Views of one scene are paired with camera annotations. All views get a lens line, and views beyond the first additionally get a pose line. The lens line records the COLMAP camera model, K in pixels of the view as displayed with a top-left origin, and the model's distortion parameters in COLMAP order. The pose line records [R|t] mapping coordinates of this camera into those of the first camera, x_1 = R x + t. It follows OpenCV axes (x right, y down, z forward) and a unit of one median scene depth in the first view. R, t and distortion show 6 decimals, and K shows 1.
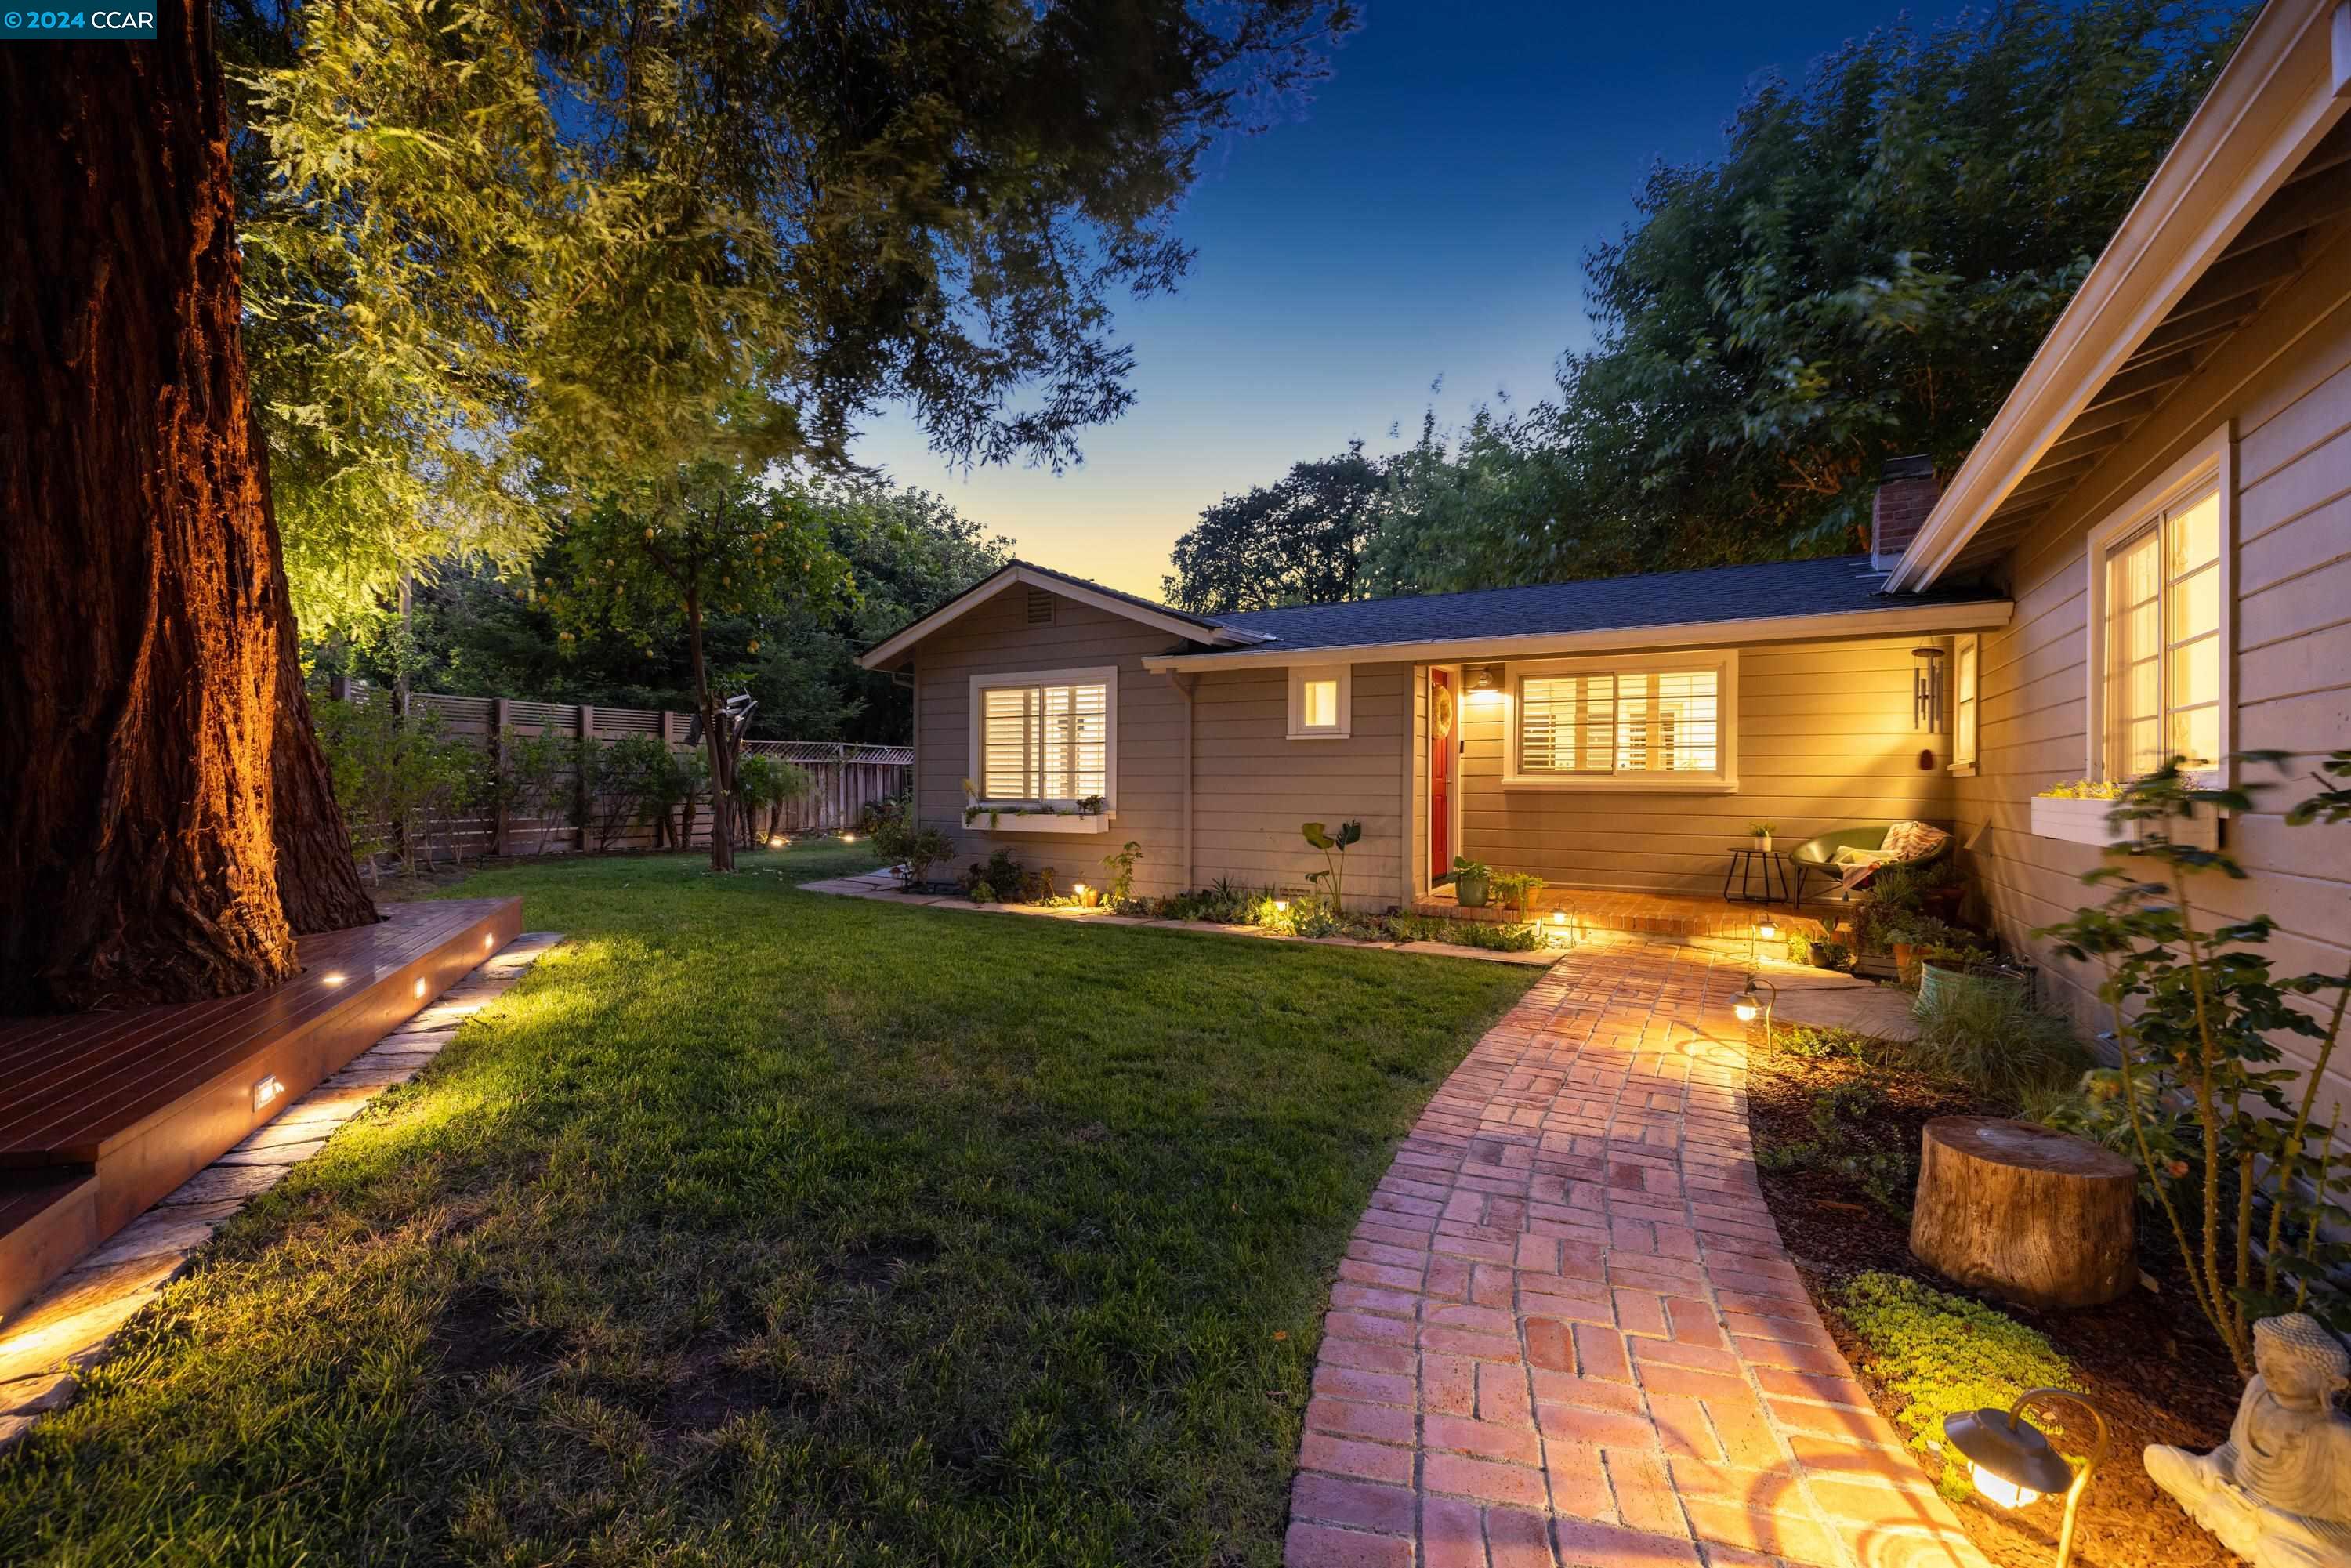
lens RADIAL K [[1013.7, 0, 1171.3], [0, 1013.7, 790.1], [0, 0, 1]] dist [-0.000149, -0.000100]
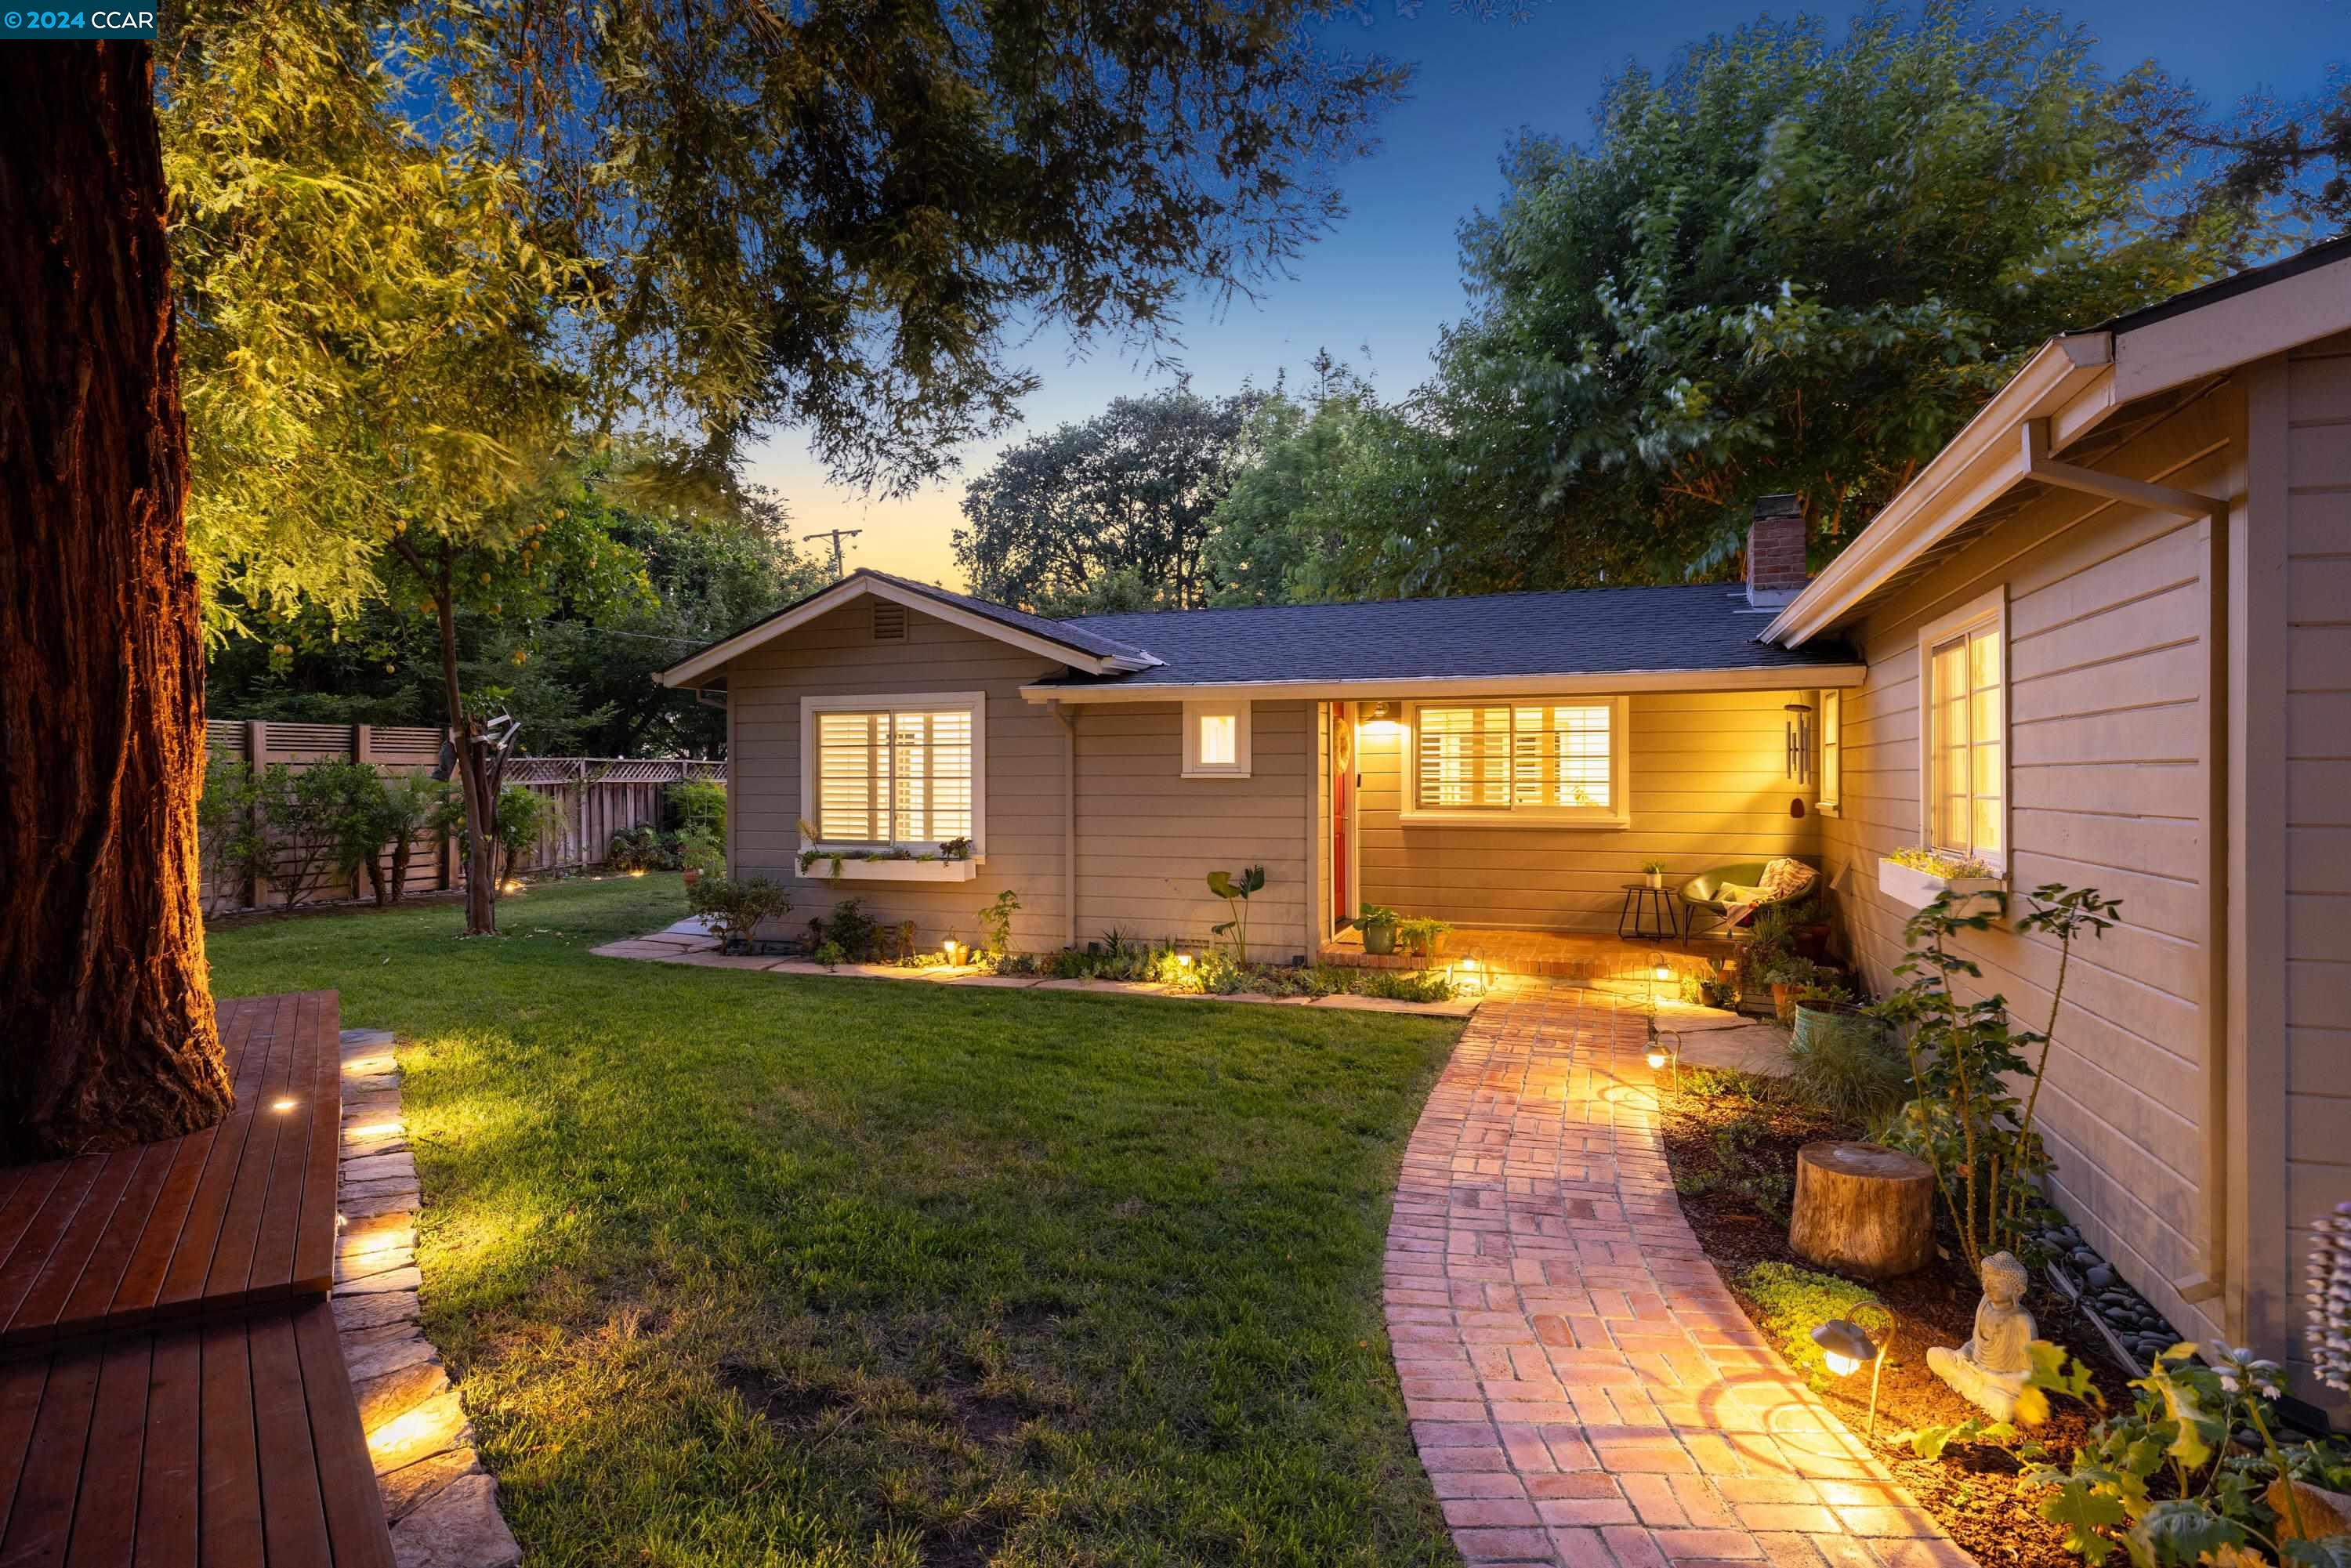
lens RADIAL K [[1290.6, 0, 1180.3], [0, 1290.6, 780.4], [0, 0, 1]] dist [-0.003732, 0.000436]
pose [[0.981230, -0.009917, 0.192585, -0.242790], [0.009535, 0.999950, 0.002910, -0.108710], [-0.192604, -0.001019, 0.981276, -0.326445]]
